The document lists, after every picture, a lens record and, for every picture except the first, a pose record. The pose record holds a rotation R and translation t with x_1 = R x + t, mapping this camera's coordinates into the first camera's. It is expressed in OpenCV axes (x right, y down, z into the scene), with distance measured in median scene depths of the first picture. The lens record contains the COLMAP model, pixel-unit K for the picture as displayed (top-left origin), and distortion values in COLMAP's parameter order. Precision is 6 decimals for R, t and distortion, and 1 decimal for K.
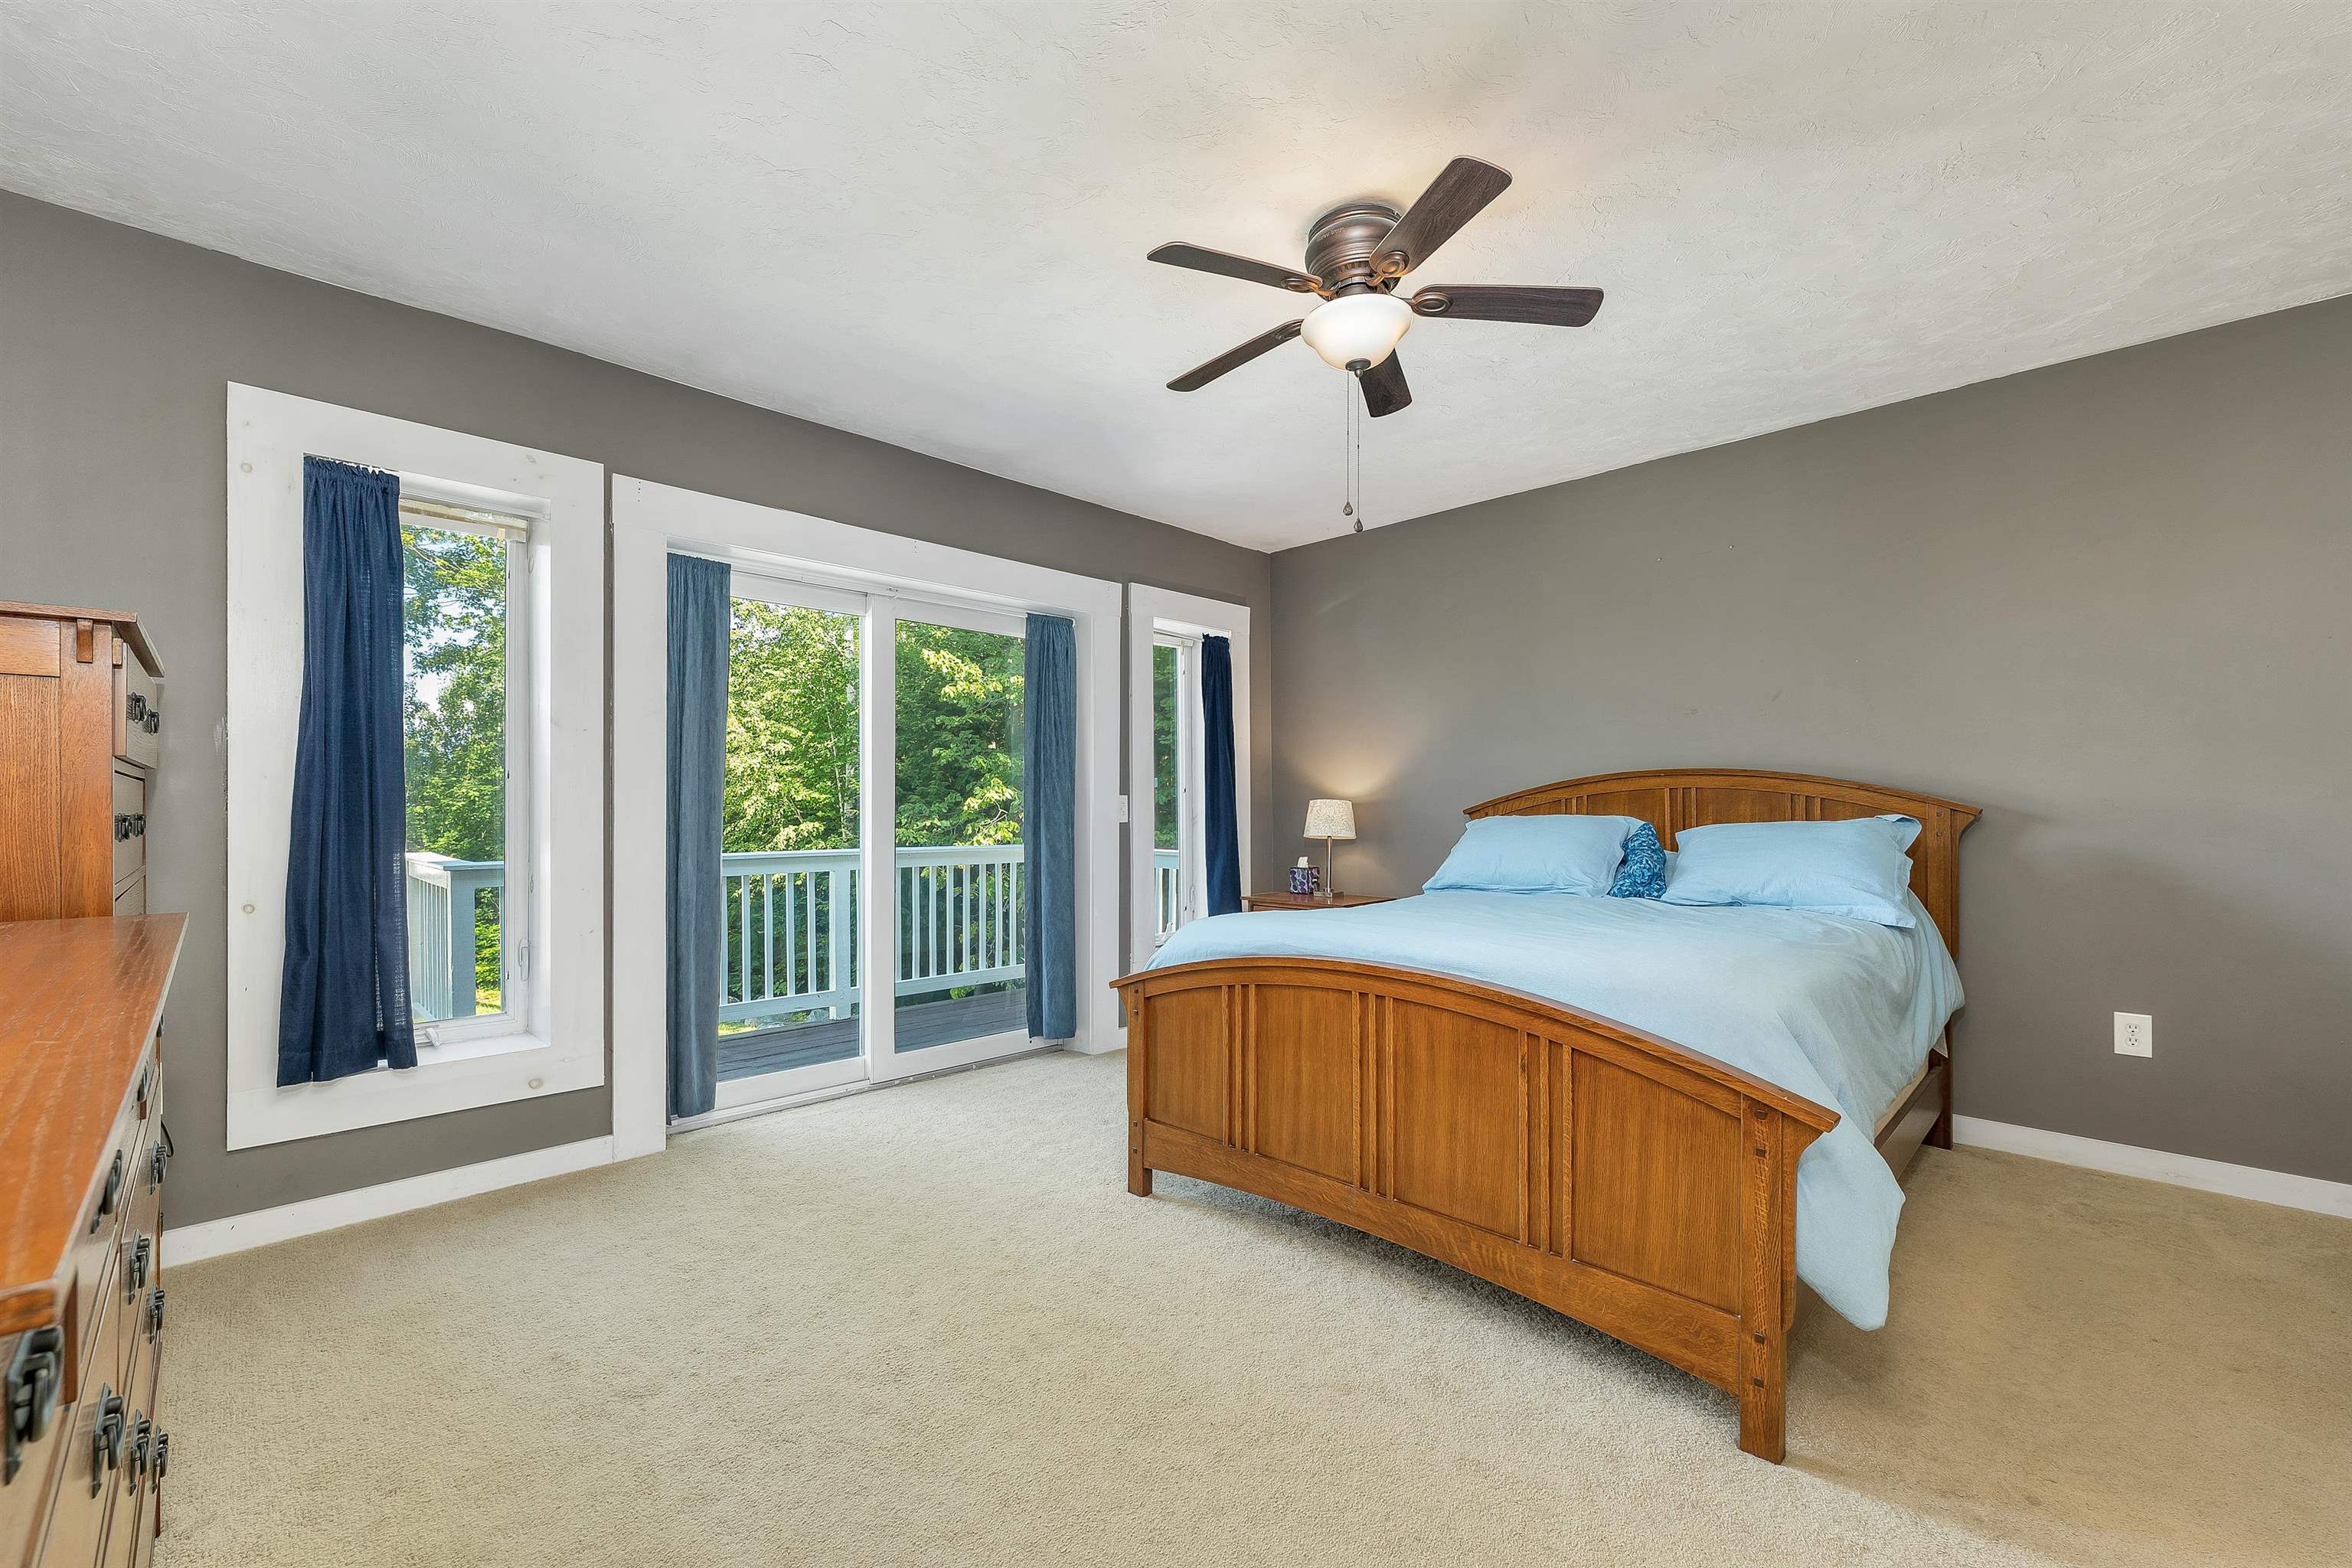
lens RADIAL K [[987.1, 0, 1166.7], [0, 987.1, 795.4], [0, 0, 1]] dist [-0.001074, -0.000047]
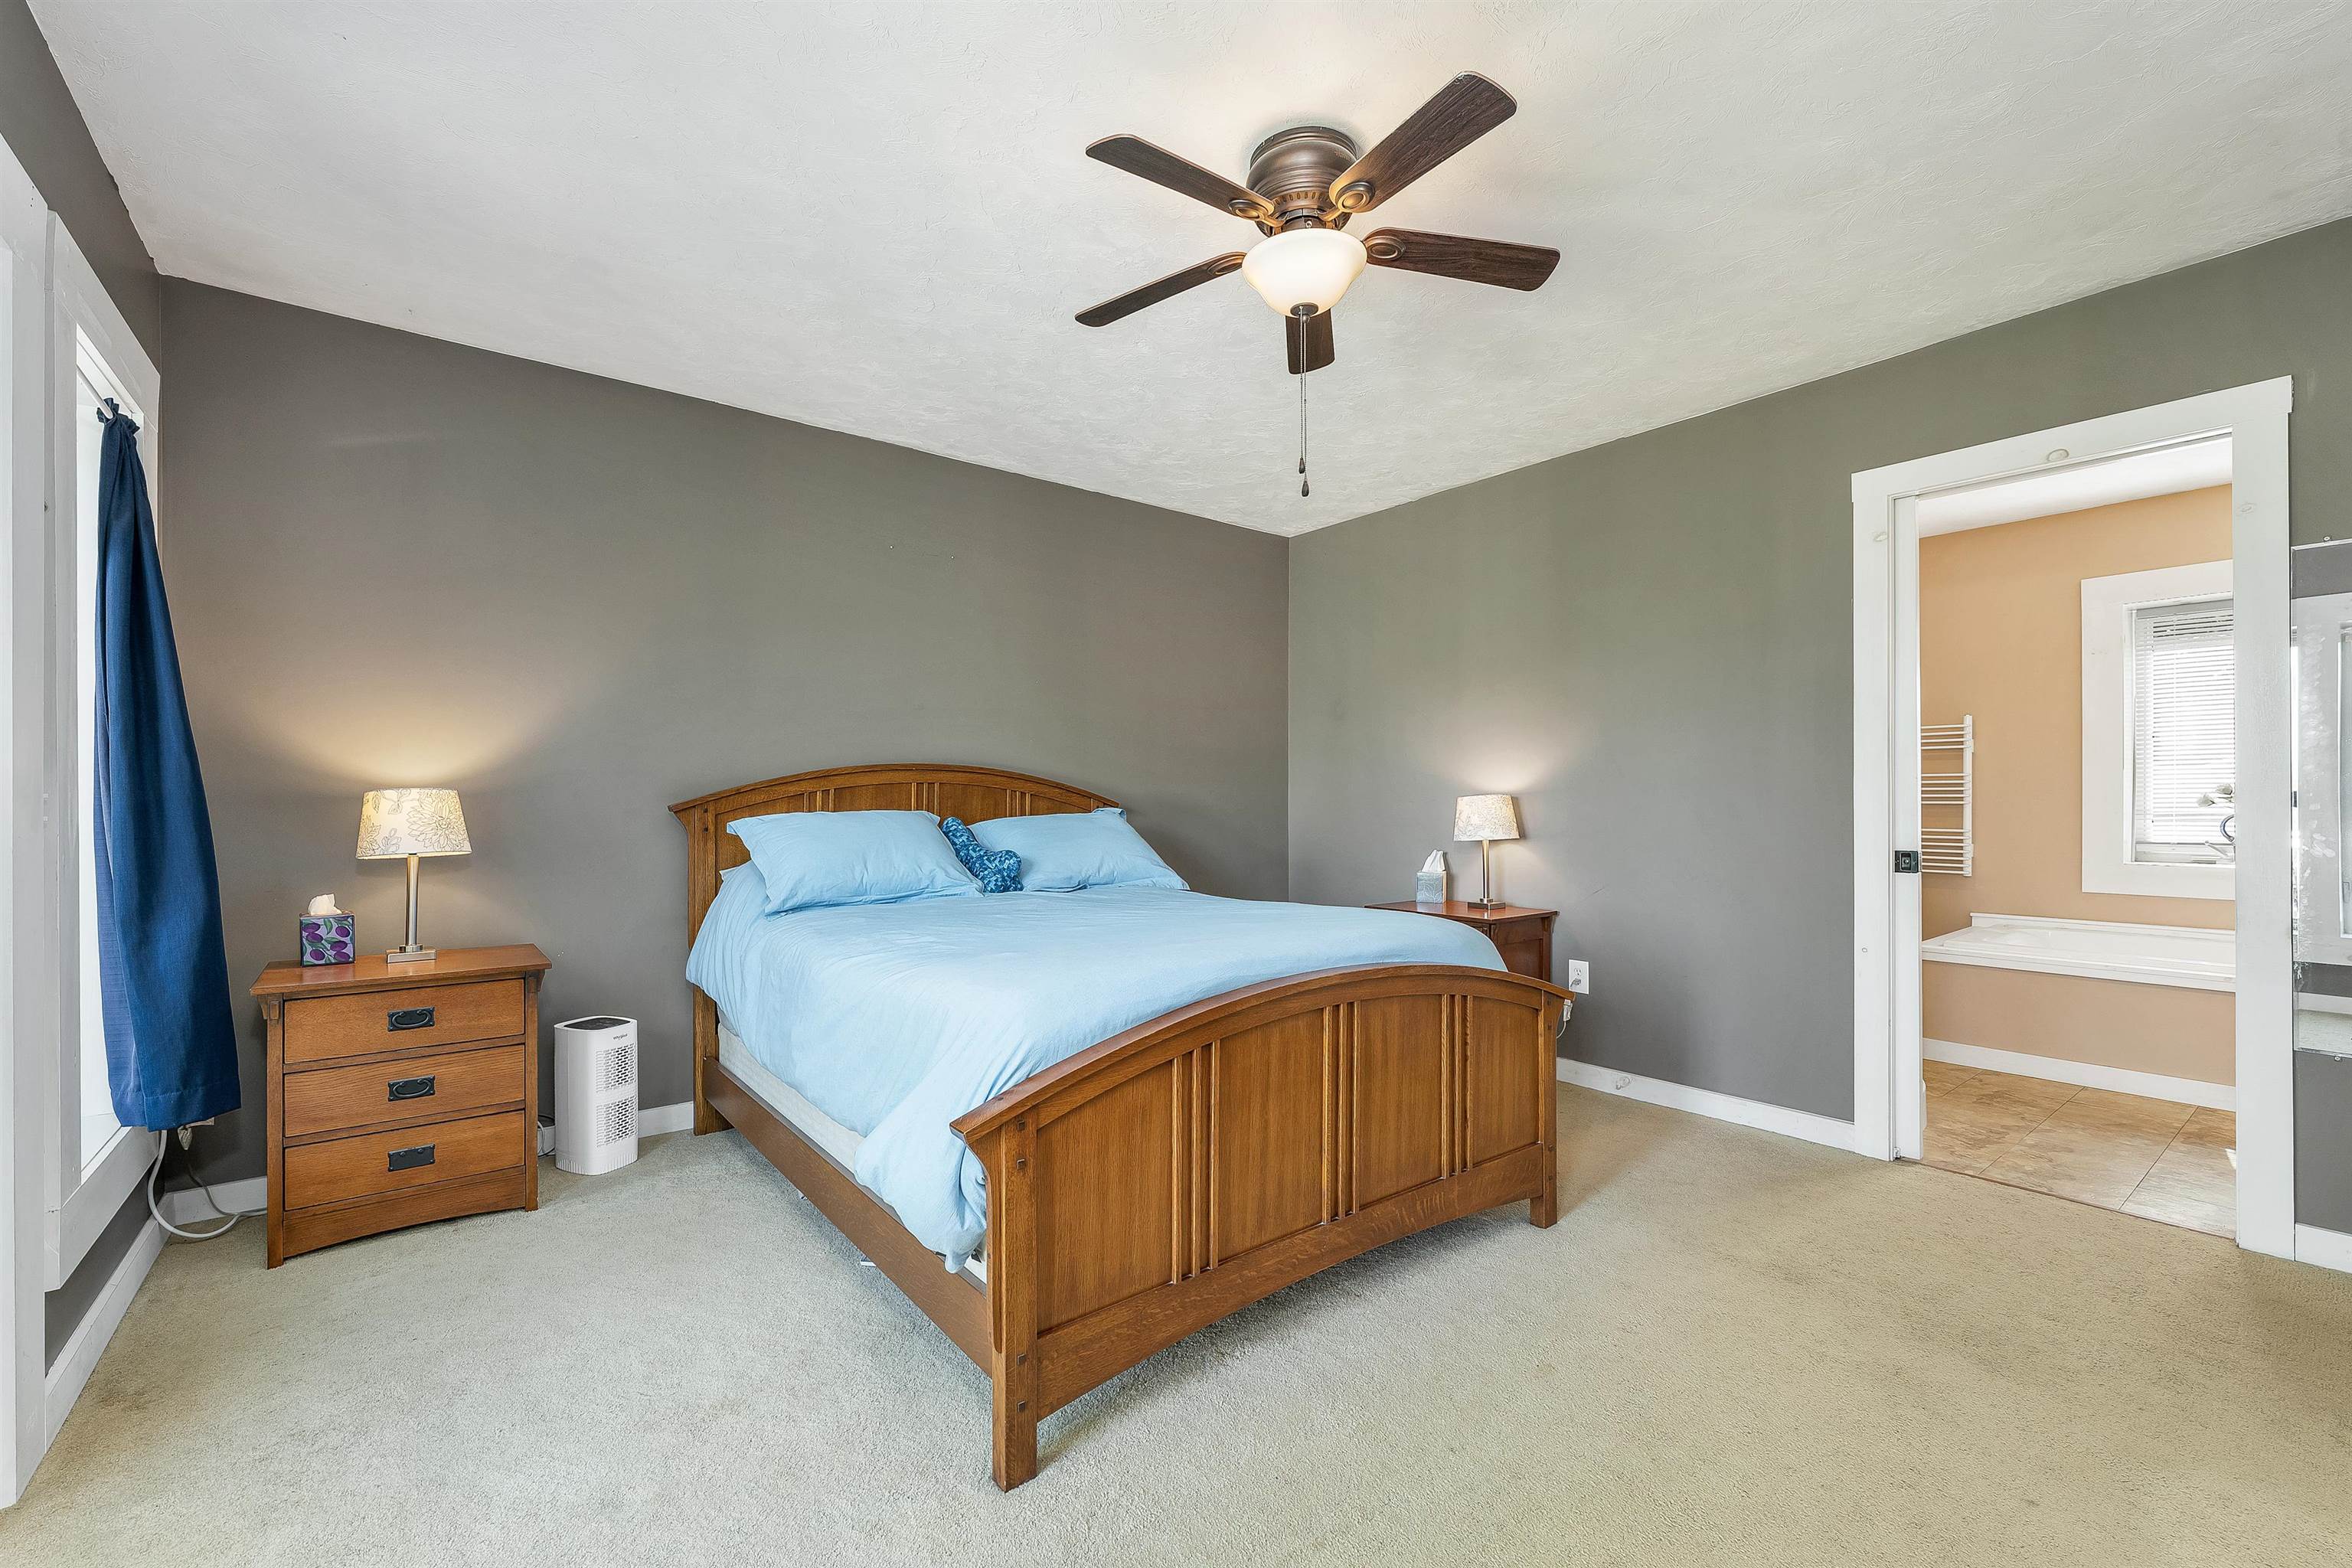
lens RADIAL K [[987.1, 0, 1166.7], [0, 987.1, 795.4], [0, 0, 1]] dist [-0.001074, -0.000047]
pose [[0.099824, 0.006994, 0.994981, -0.685254], [-0.012359, 0.999907, -0.005789, 0.012044], [-0.994928, -0.011720, 0.099901, 1.001712]]
